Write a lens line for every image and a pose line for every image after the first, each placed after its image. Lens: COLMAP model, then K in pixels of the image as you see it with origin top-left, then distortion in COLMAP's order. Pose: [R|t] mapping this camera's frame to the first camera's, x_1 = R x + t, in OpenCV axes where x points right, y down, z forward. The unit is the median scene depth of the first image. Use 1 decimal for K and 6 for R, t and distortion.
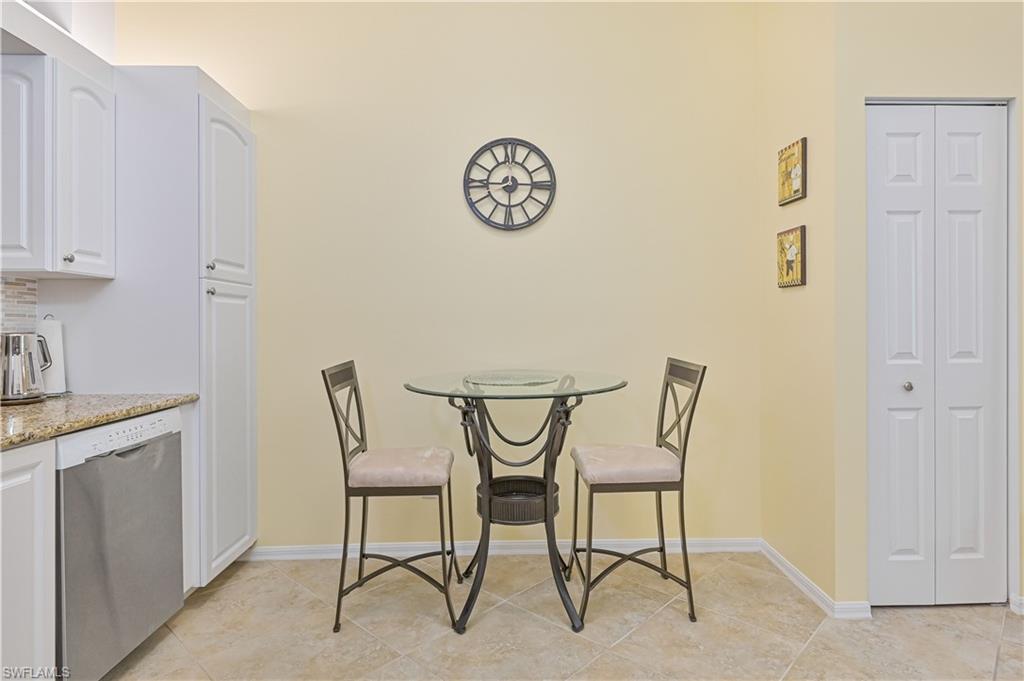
lens RADIAL K [[554.0, 0, 511.7], [0, 554.0, 333.3], [0, 0, 1]] dist [-0.002285, -0.001072]
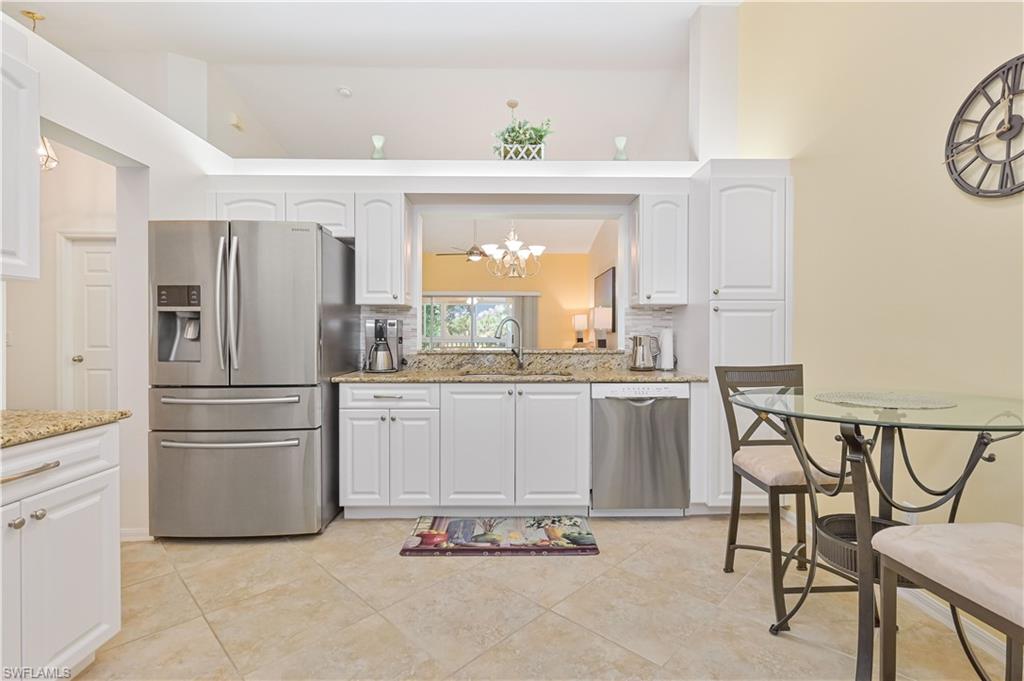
lens RADIAL K [[469.9, 0, 511.0], [0, 469.9, 335.6], [0, 0, 1]] dist [0.000673, 0.000227]
pose [[-0.008228, 0.011481, -0.999900, 0.588513], [-0.015310, 0.999815, 0.011606, -0.009569], [0.999849, 0.015404, -0.008051, 0.392400]]
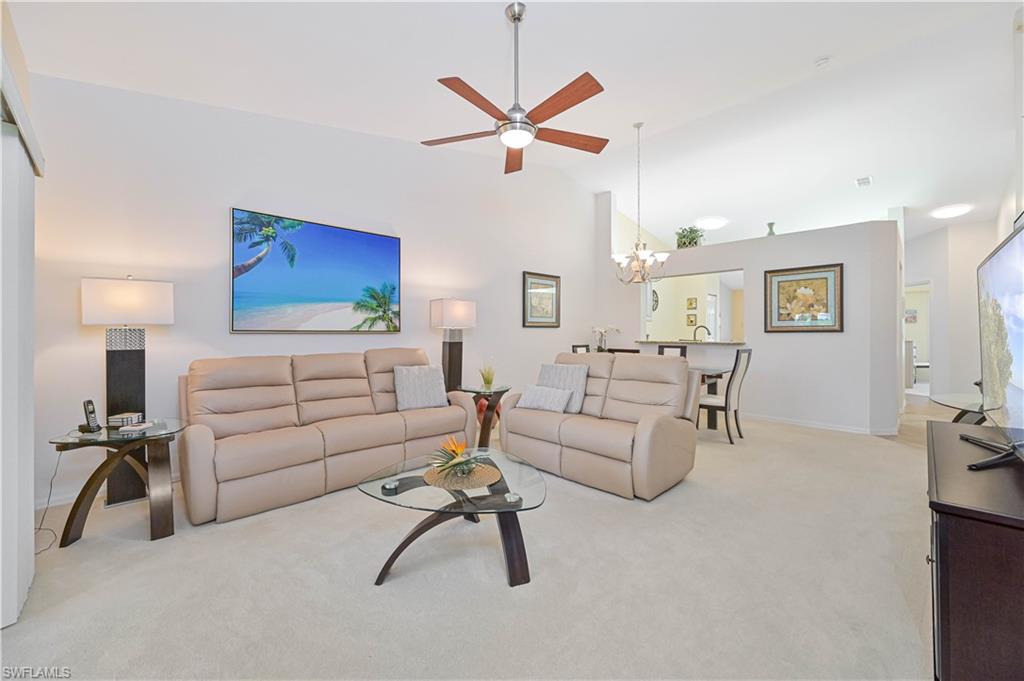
lens RADIAL K [[408.4, 0, 514.6], [0, 408.4, 332.8], [0, 0, 1]] dist [0.000053, 0.000134]
pose [[0.715079, 0.001694, 0.699042, -3.048134], [0.008986, 0.999892, -0.011616, 0.015383], [-0.698986, 0.014588, 0.714987, -0.544702]]
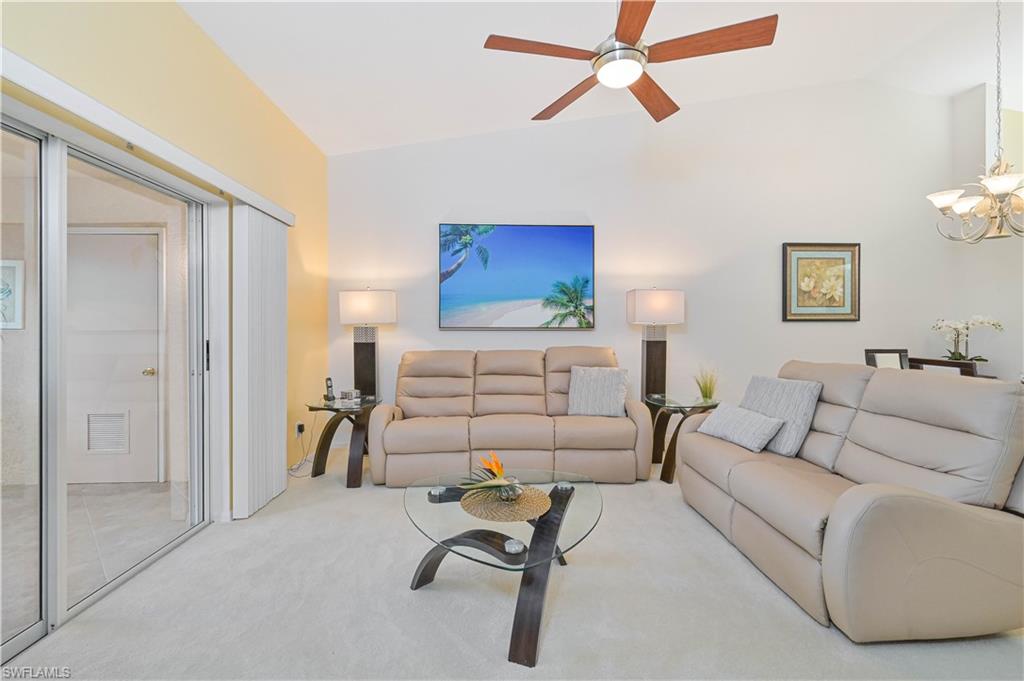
lens RADIAL K [[430.3, 0, 515.8], [0, 430.3, 328.7], [0, 0, 1]] dist [-0.000028, -0.000145]
pose [[0.999003, 0.000678, 0.044627, -2.578876], [-0.000183, 0.999938, -0.011098, 0.006766], [-0.044632, 0.011079, 0.998942, -0.611514]]
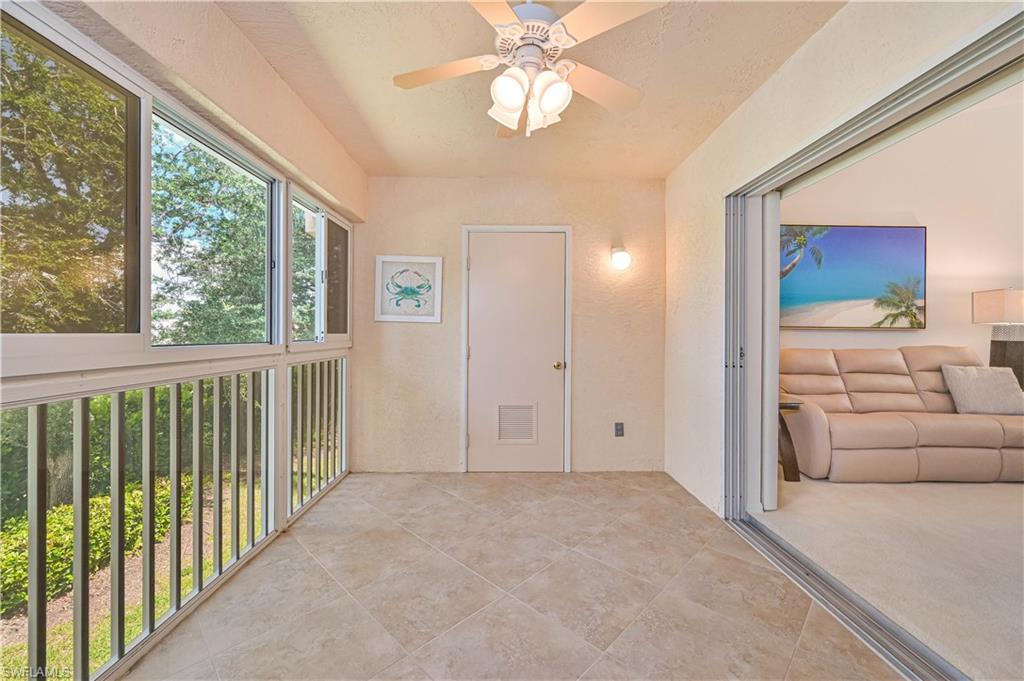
lens RADIAL K [[400.8, 0, 515.9], [0, 400.8, 336.0], [0, 0, 1]] dist [-0.001667, -0.000078]
pose [[0.999934, 0.009291, 0.006767, -3.761492], [-0.009223, 0.999908, -0.009964, 0.044398], [-0.006859, 0.009901, 0.999927, -0.513480]]
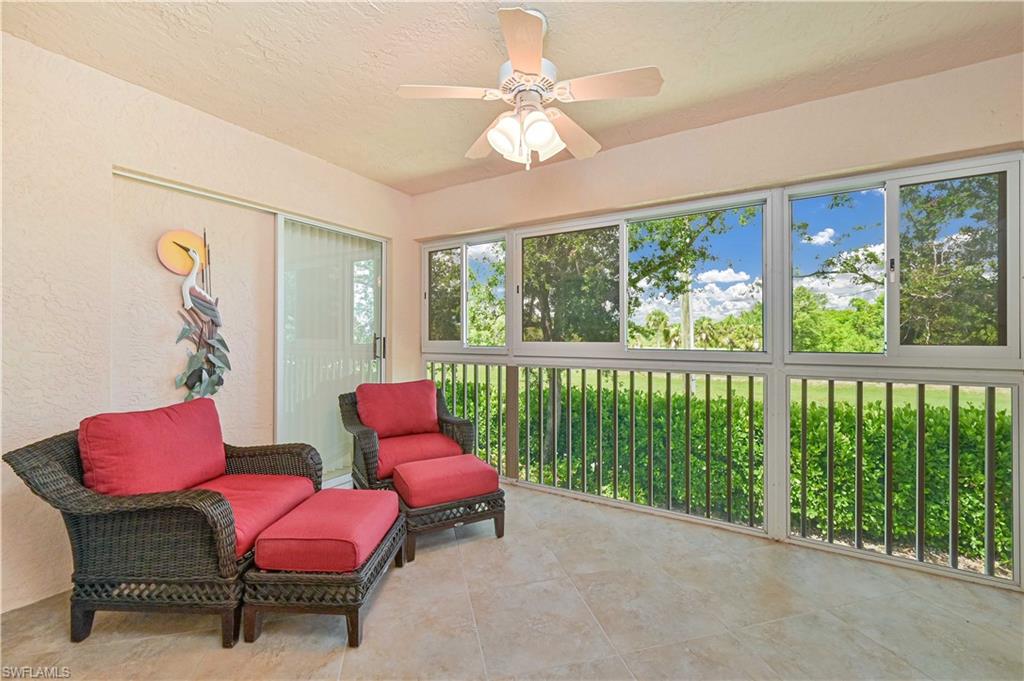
lens RADIAL K [[406.4, 0, 517.2], [0, 406.4, 340.0], [0, 0, 1]] dist [-0.000847, -0.000022]
pose [[-0.511702, 0.012190, -0.859077, -3.215424], [-0.012699, 0.999683, 0.021749, 0.015970], [0.859069, 0.022039, -0.511385, 0.312791]]
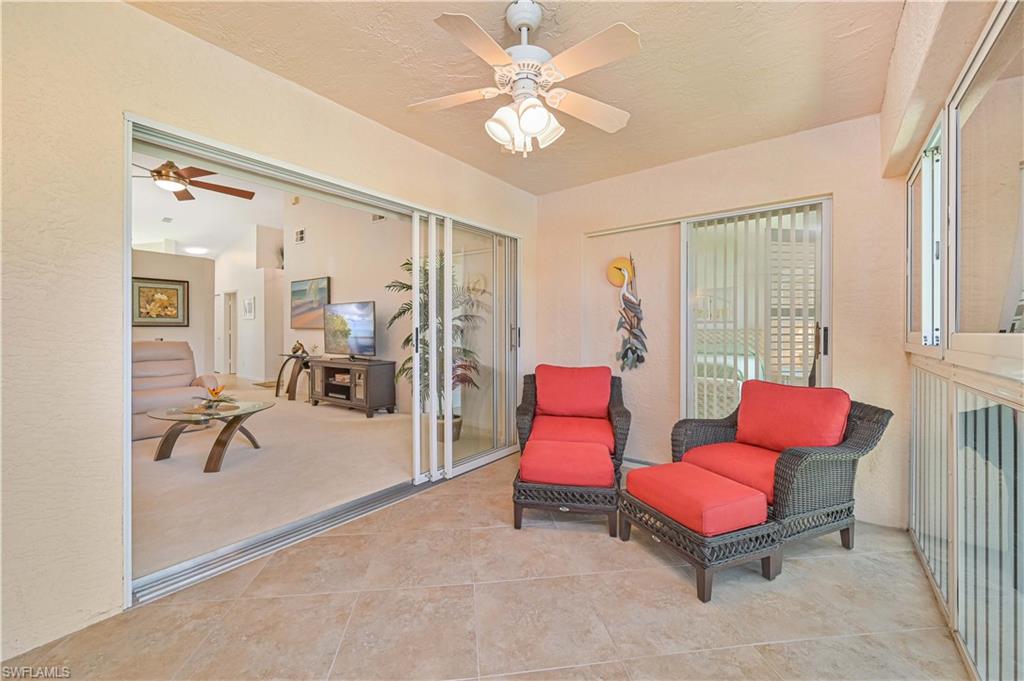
lens RADIAL K [[408.4, 0, 514.6], [0, 408.4, 332.8], [0, 0, 1]] dist [0.000053, 0.000134]
pose [[-0.787011, 0.001013, 0.616939, -4.112478], [0.011725, 0.999843, 0.013316, 0.033637], [-0.616828, 0.017713, -0.786899, 0.515619]]
